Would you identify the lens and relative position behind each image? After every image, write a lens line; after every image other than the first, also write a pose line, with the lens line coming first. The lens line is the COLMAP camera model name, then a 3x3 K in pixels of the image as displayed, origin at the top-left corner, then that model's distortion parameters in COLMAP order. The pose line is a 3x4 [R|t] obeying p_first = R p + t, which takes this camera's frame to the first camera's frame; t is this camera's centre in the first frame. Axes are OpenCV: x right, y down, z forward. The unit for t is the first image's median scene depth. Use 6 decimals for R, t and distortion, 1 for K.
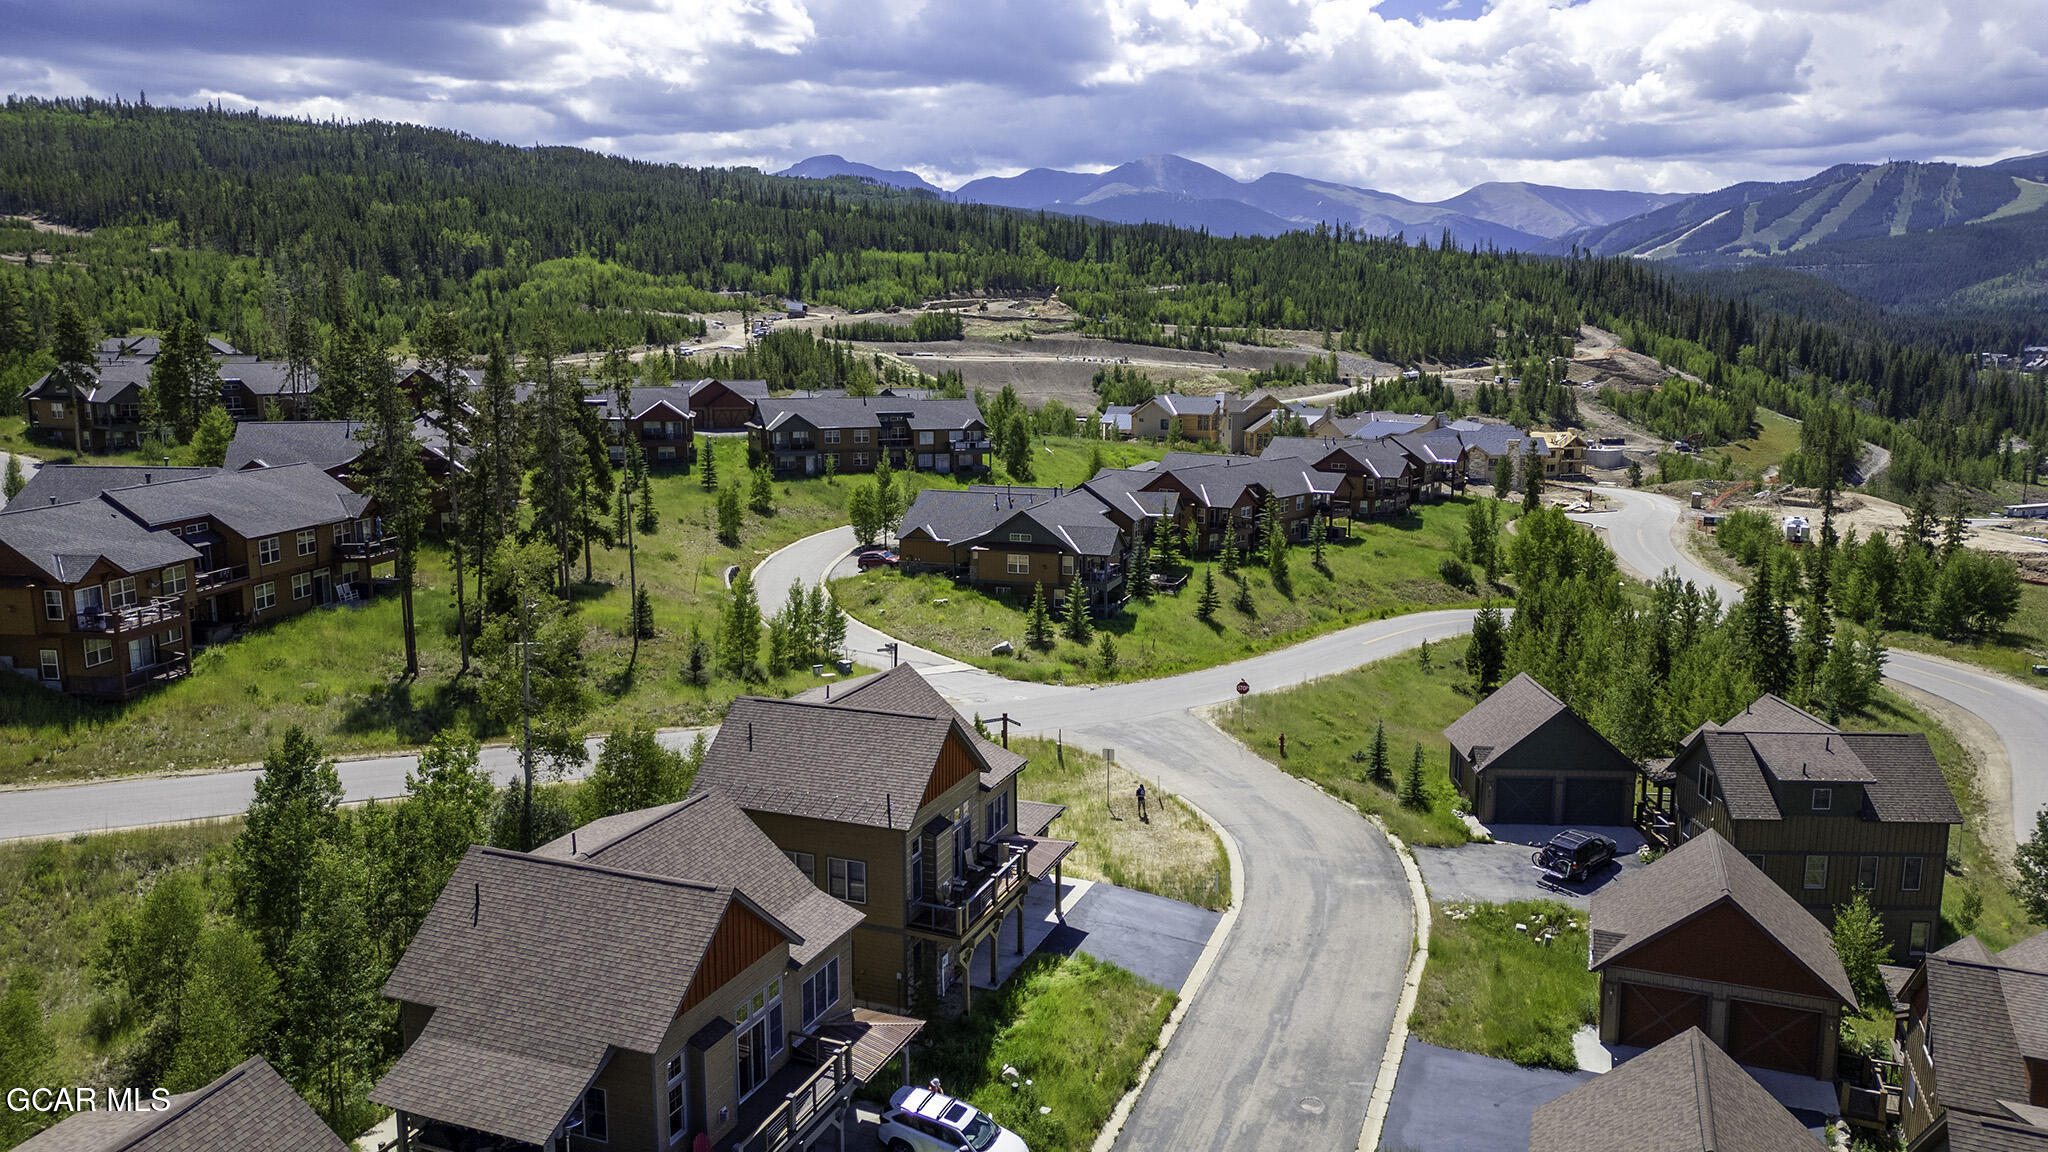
lens RADIAL K [[1479.3, 0, 1024.0], [0, 1479.3, 576.0], [0, 0, 1]] dist [0.049350, -0.075098]
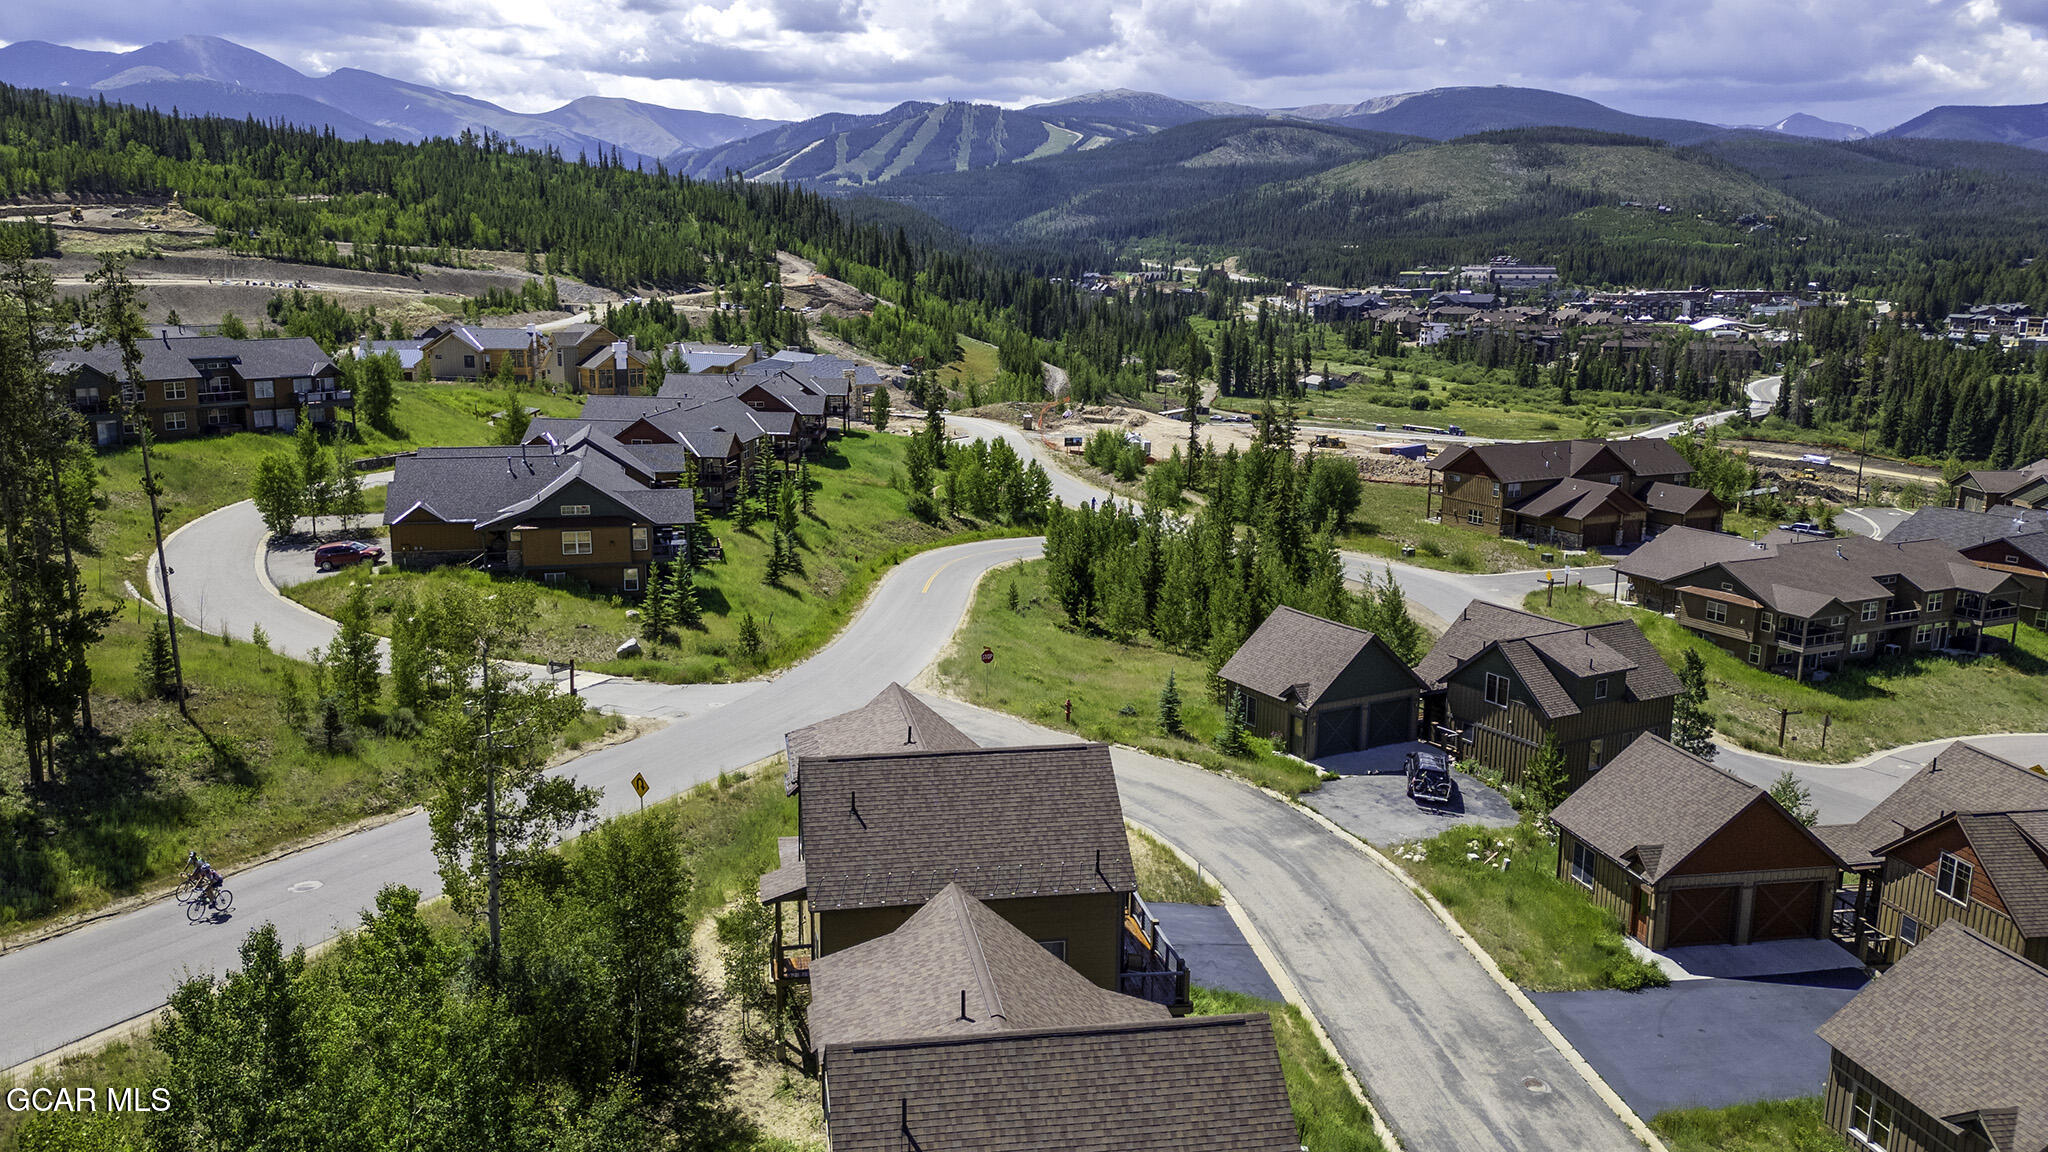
lens RADIAL K [[1528.2, 0, 1024.0], [0, 1528.2, 576.0], [0, 0, 1]] dist [0.071838, -0.085856]
pose [[0.841116, -0.103162, 0.530925, -0.063549], [0.079871, 0.994570, 0.066716, -0.006849], [-0.534925, -0.013710, 0.844788, 0.038213]]
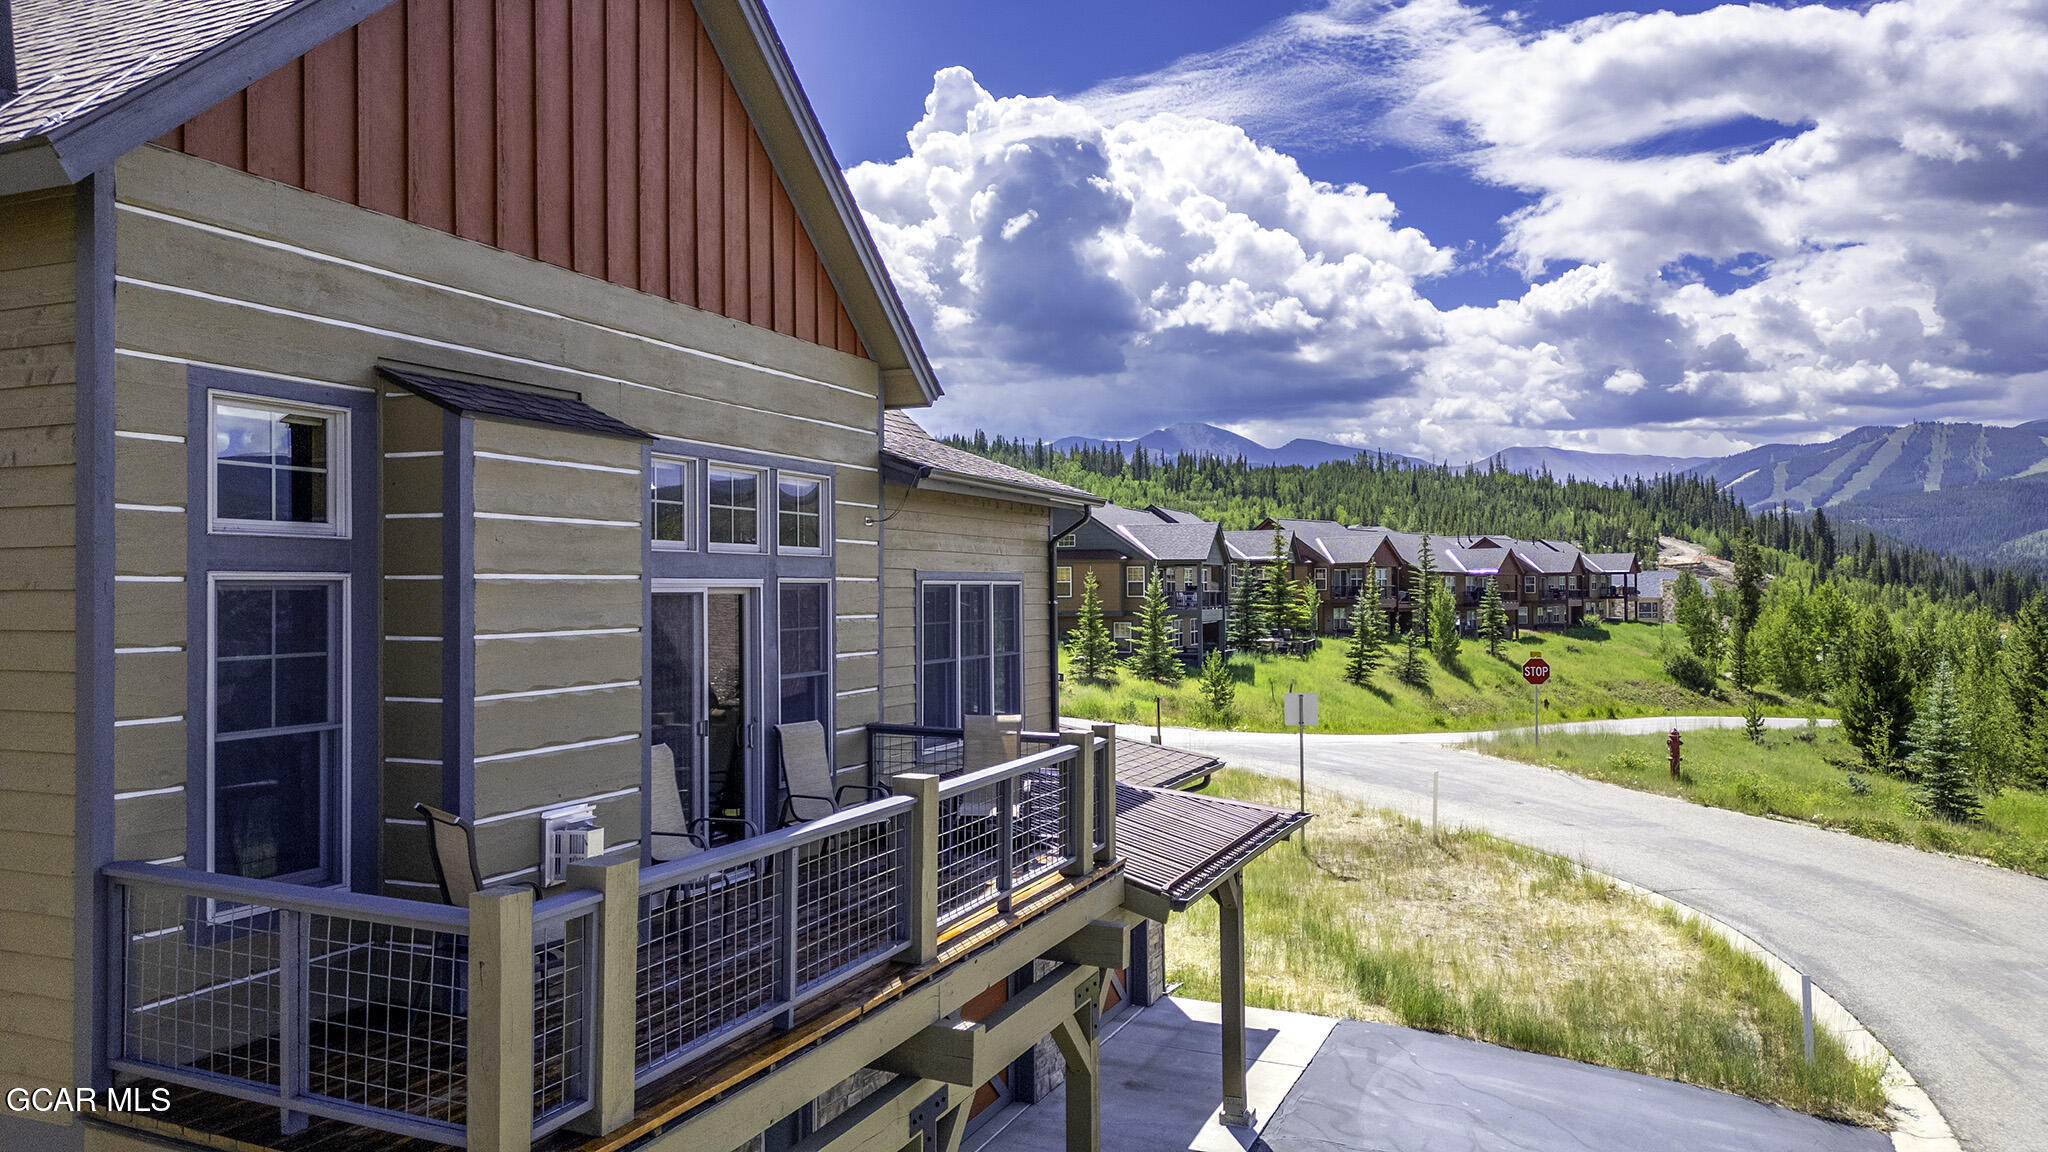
lens RADIAL K [[1457.4, 0, 1024.0], [0, 1457.4, 576.0], [0, 0, 1]] dist [0.071391, -0.075797]
pose [[0.999693, -0.009157, -0.023036, -0.000662], [0.004795, 0.983151, -0.182735, 0.025387], [0.024321, 0.182568, 0.982892, 0.103459]]
